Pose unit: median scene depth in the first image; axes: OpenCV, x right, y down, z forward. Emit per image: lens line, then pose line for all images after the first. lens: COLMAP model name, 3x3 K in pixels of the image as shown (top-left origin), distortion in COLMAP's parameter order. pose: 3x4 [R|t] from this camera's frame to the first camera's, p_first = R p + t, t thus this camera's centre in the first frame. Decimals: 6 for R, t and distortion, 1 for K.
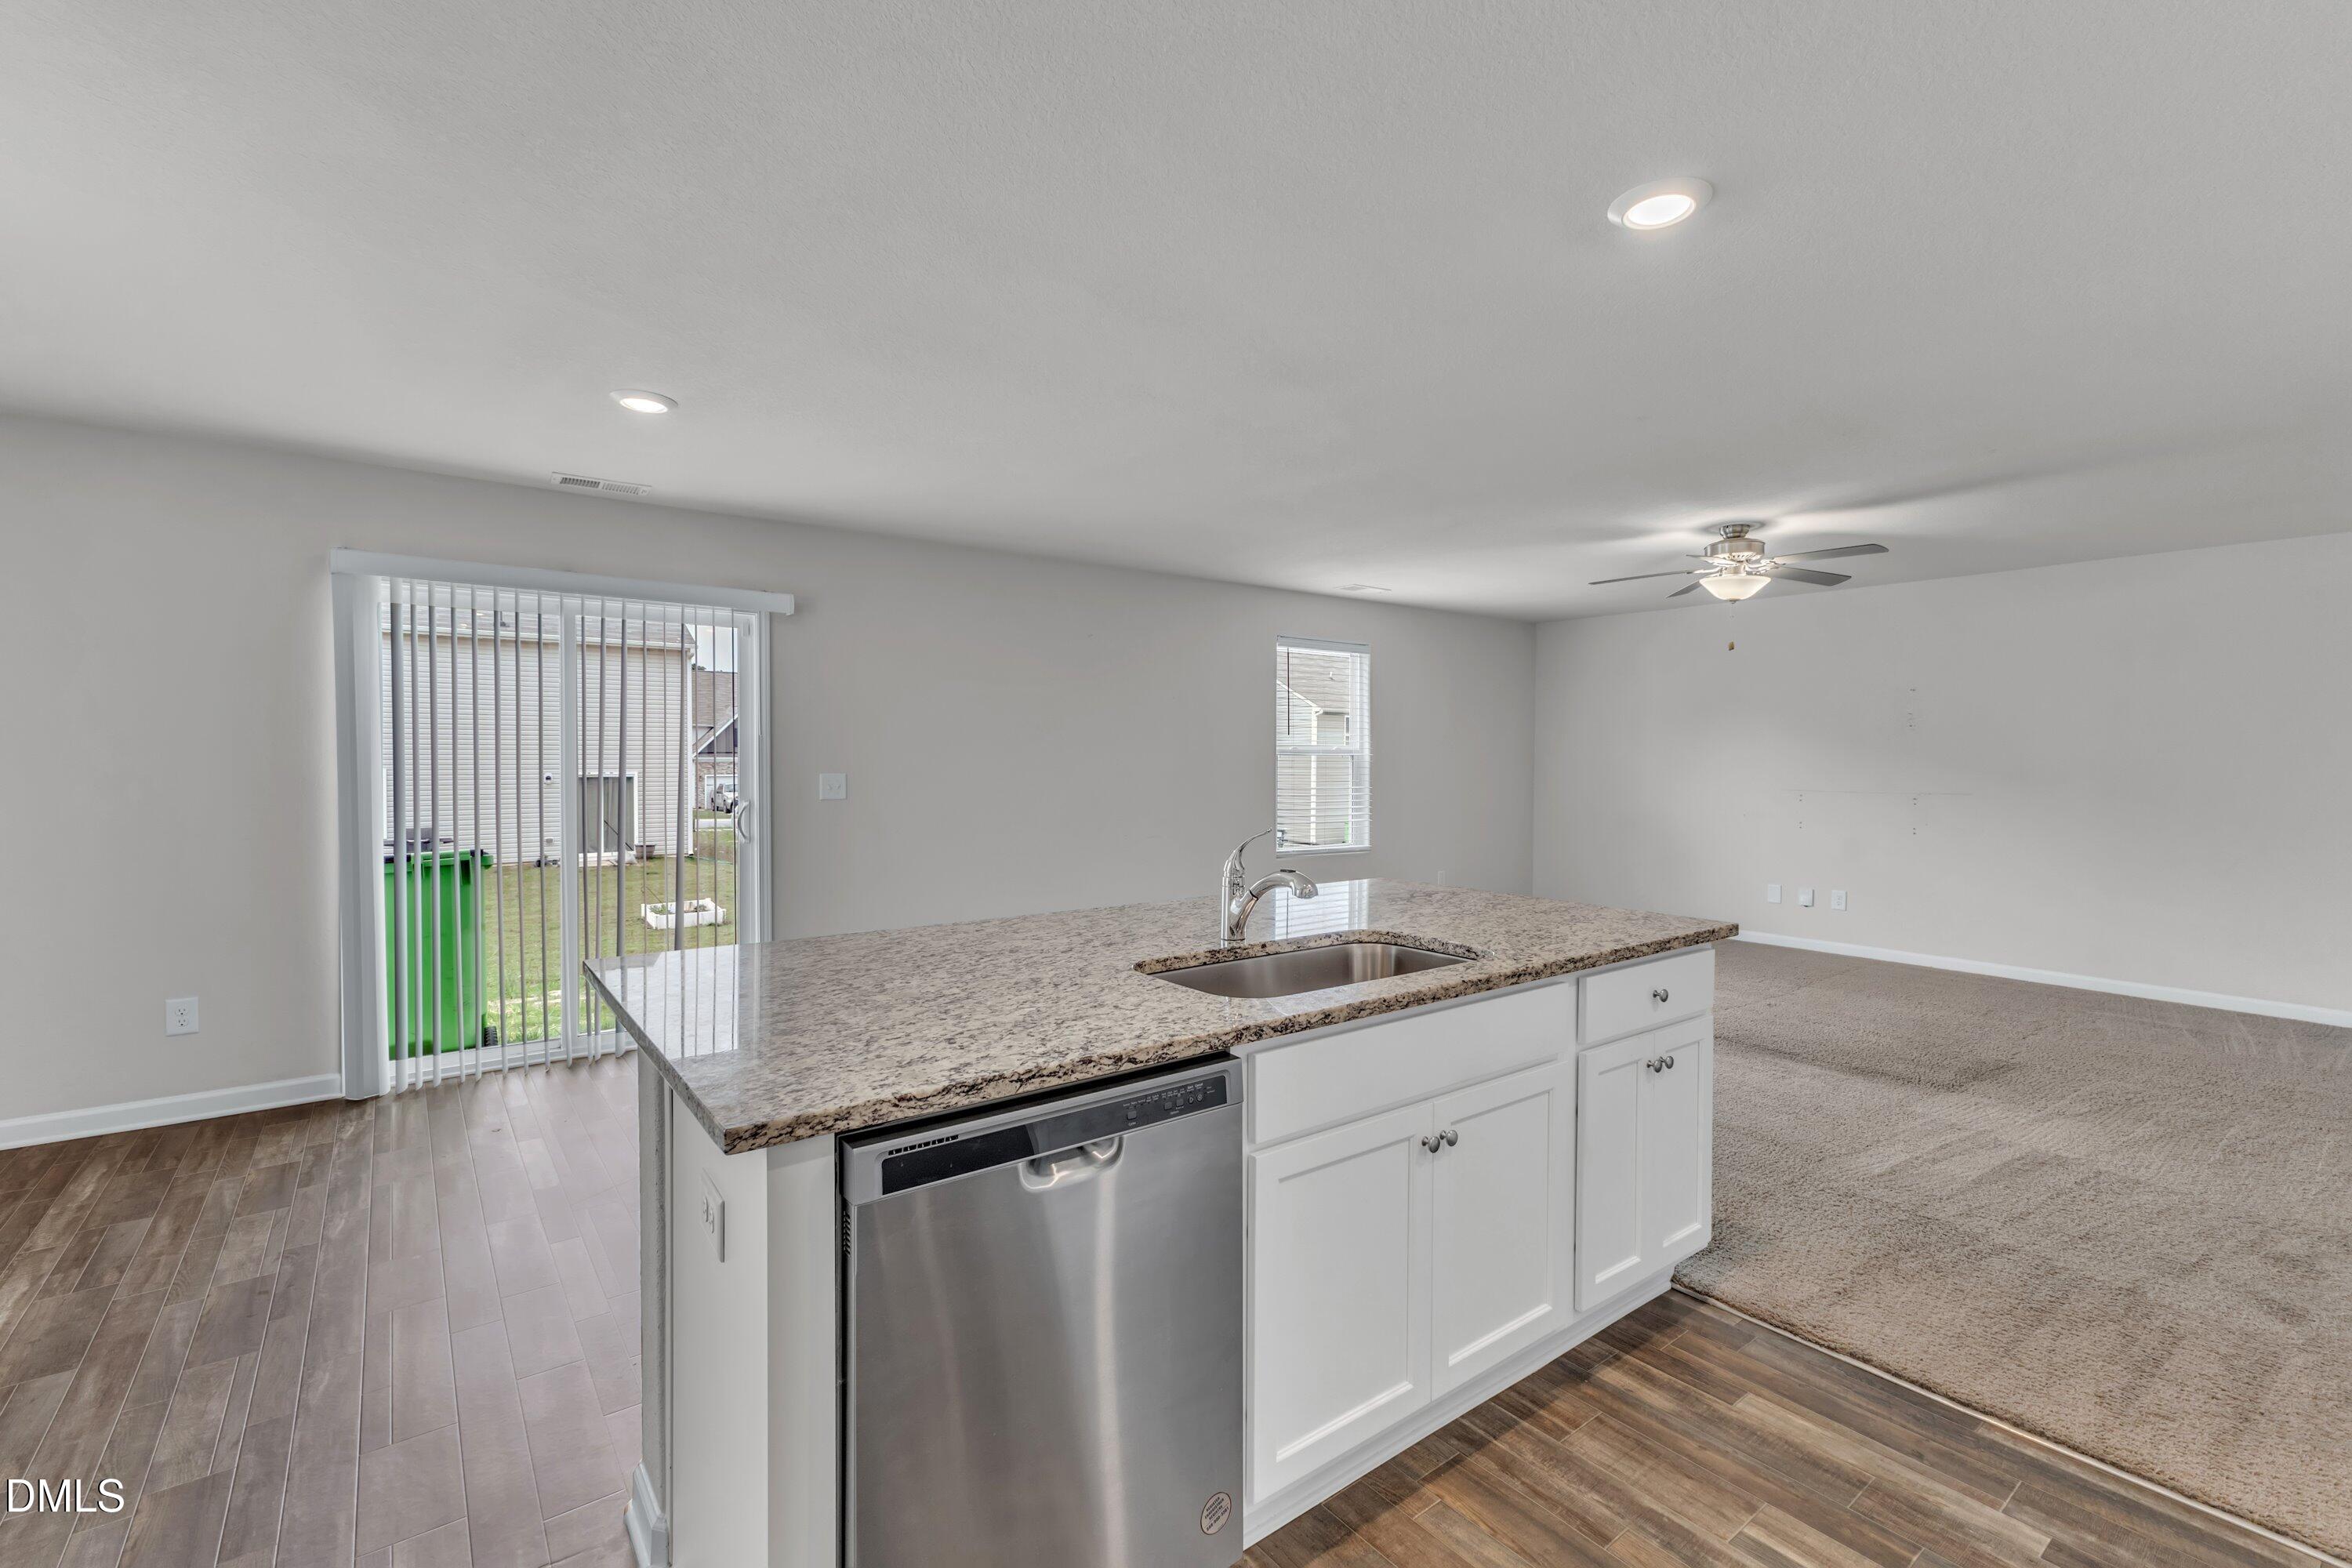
lens RADIAL K [[1029.1, 0, 1186.4], [0, 1029.1, 775.1], [0, 0, 1]] dist [0.015139, -0.003920]
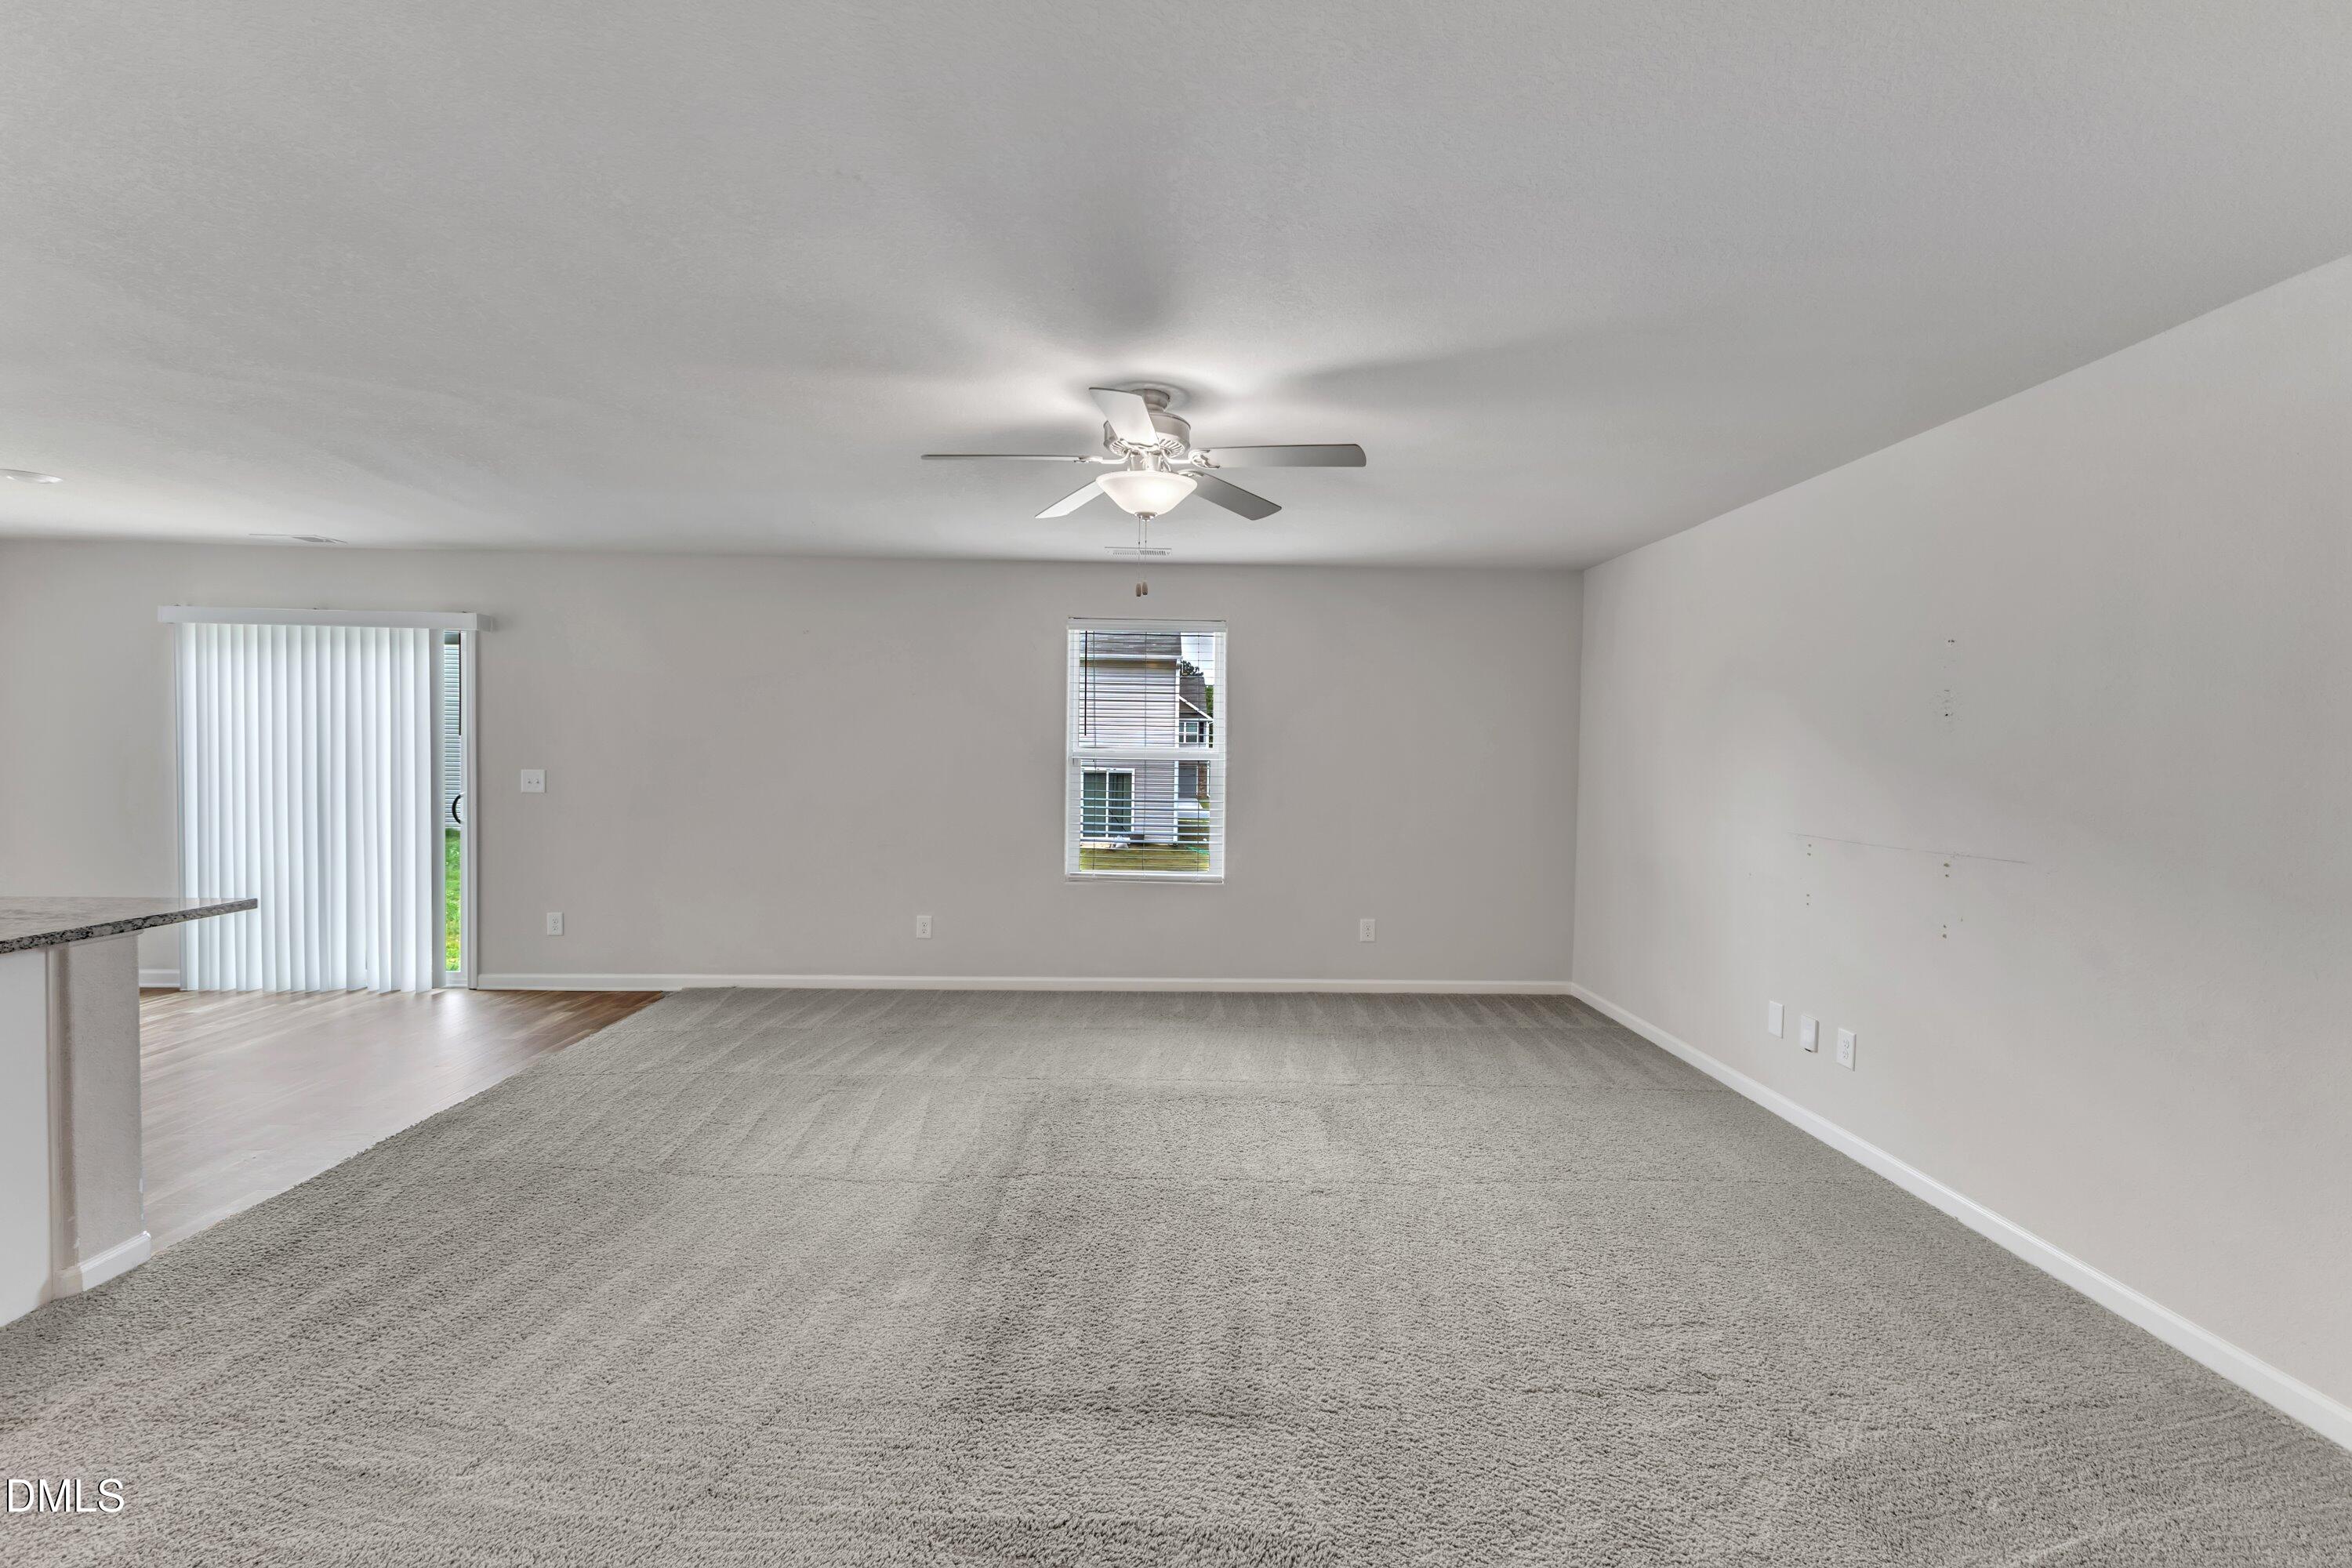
lens RADIAL K [[1029.1, 0, 1186.4], [0, 1029.1, 775.1], [0, 0, 1]] dist [0.015139, -0.003920]
pose [[0.809428, 0.021725, -0.586816, 0.662392], [-0.022902, 0.999723, 0.005421, -0.012868], [0.586772, 0.009051, 0.809702, 0.375245]]
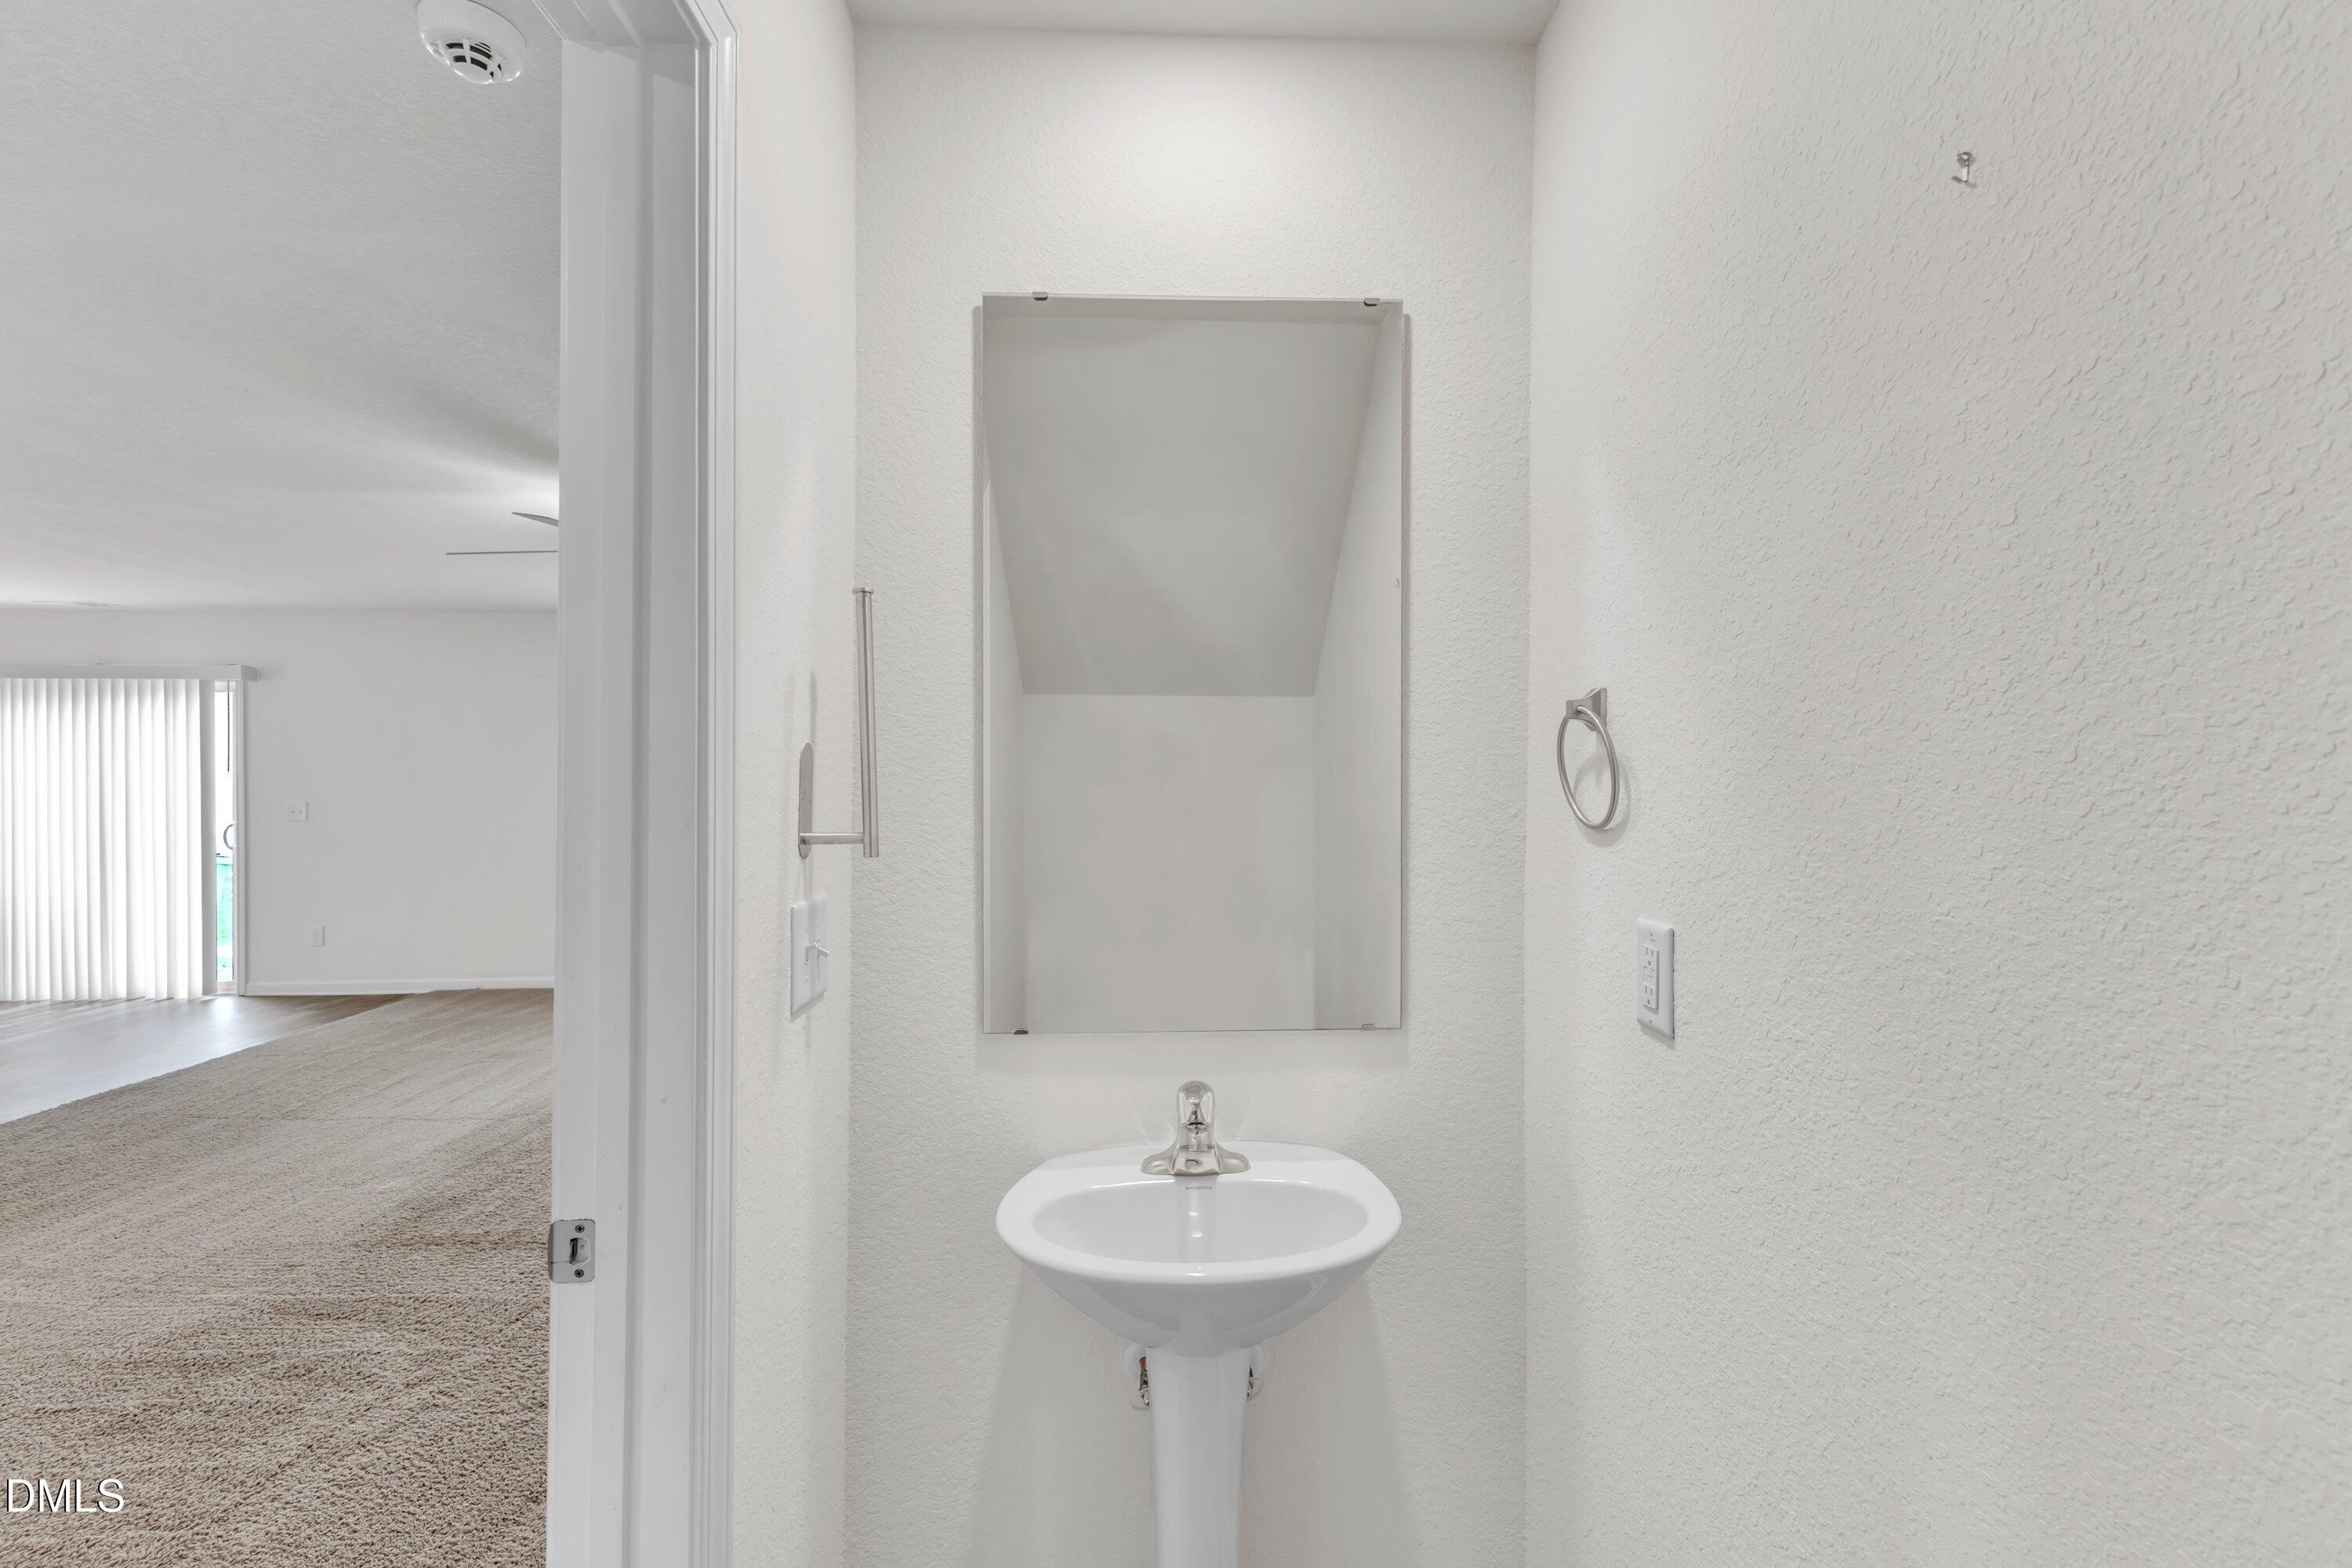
lens RADIAL K [[1029.1, 0, 1186.4], [0, 1029.1, 775.1], [0, 0, 1]] dist [0.015139, -0.003920]
pose [[0.822152, -0.005548, -0.569241, 0.985420], [-0.006934, 0.999781, -0.019759, -0.011010], [0.569226, 0.020192, 0.821933, 0.426065]]
